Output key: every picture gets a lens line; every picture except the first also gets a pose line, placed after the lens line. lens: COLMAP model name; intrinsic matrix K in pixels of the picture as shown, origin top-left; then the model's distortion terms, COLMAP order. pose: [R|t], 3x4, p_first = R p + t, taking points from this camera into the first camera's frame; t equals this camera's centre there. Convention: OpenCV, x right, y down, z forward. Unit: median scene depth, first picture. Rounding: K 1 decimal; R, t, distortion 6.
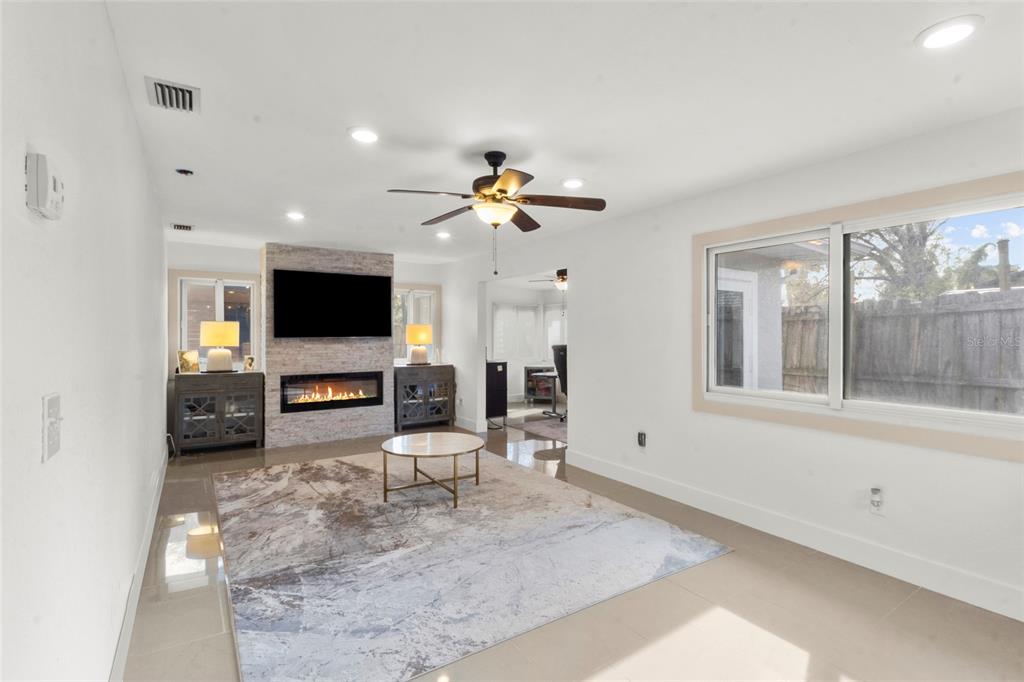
lens RADIAL K [[481.0, 0, 515.0], [0, 481.0, 334.2], [0, 0, 1]] dist [-0.001758, 0.000055]
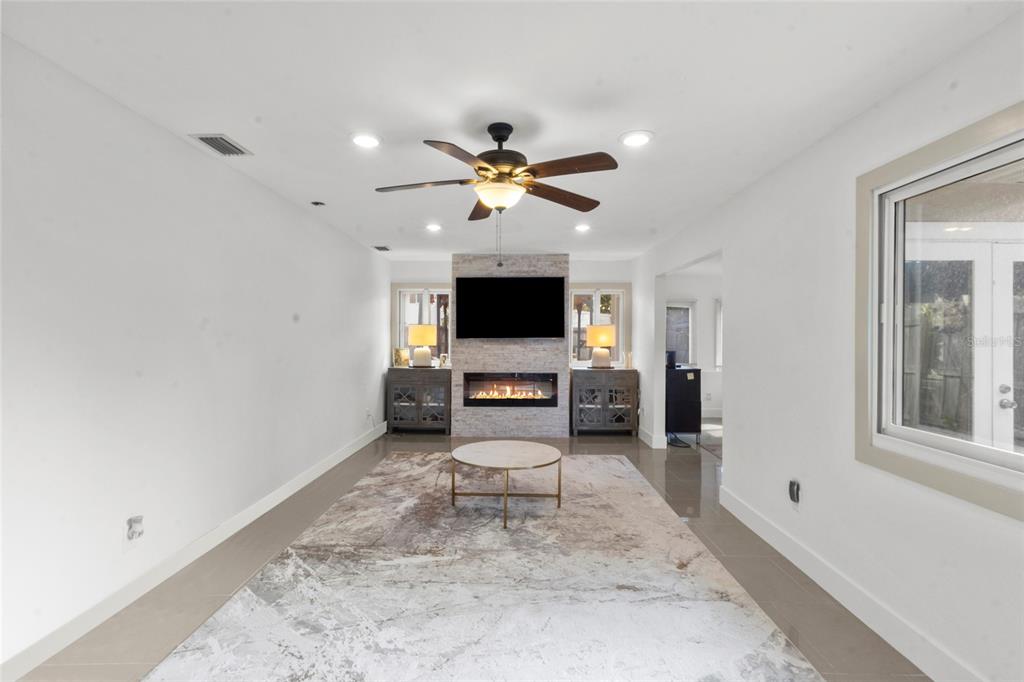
lens RADIAL K [[477.3, 0, 509.4], [0, 477.3, 337.2], [0, 0, 1]] dist [-0.000459, 0.000664]
pose [[0.816607, 0.004800, -0.577174, 0.237084], [-0.002842, 0.999987, 0.004295, -0.000864], [0.577187, -0.001867, 0.816610, 0.158744]]
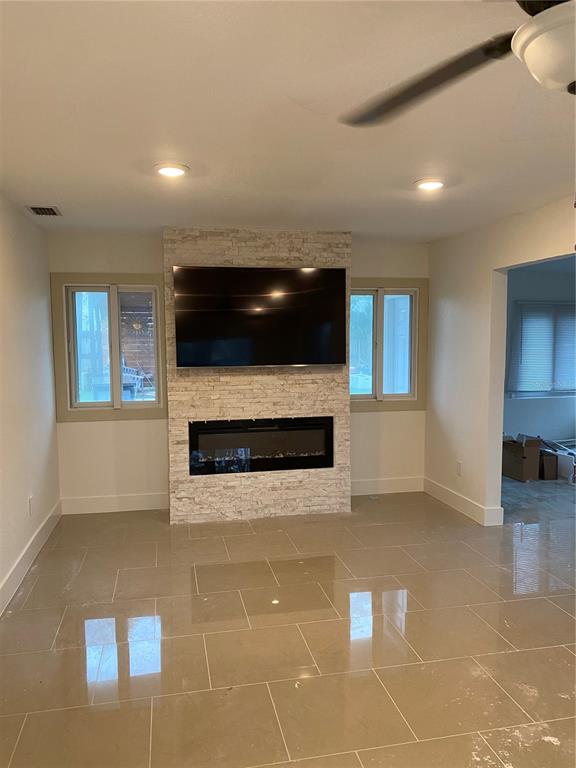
lens RADIAL K [[578.7, 0, 290.0], [0, 578.7, 384.2], [0, 0, 1]] dist [0.101214, -0.178013]
pose [[0.924612, 0.026701, -0.379973, -0.036000], [0.006607, 0.996266, 0.086085, -0.038869], [0.380853, -0.082106, 0.920983, 0.290111]]
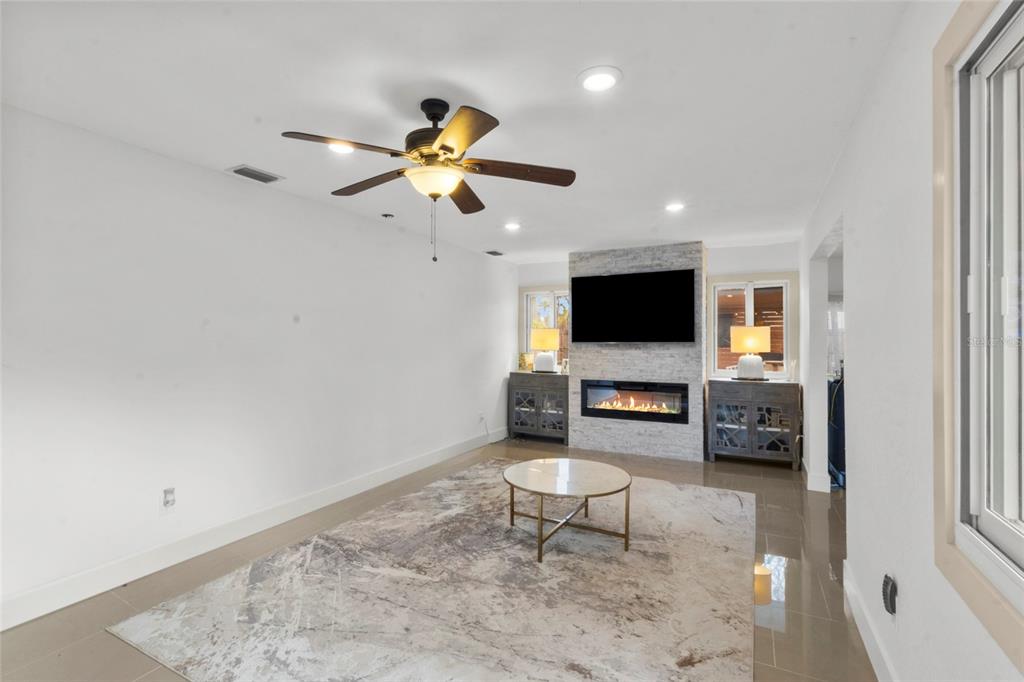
lens RADIAL K [[477.3, 0, 509.4], [0, 477.3, 337.2], [0, 0, 1]] dist [-0.000459, 0.000664]
pose [[0.470287, -0.004435, -0.882503, 0.346453], [0.000307, 0.999988, -0.004861, 0.000313], [0.882514, 0.002016, 0.470282, 0.381740]]
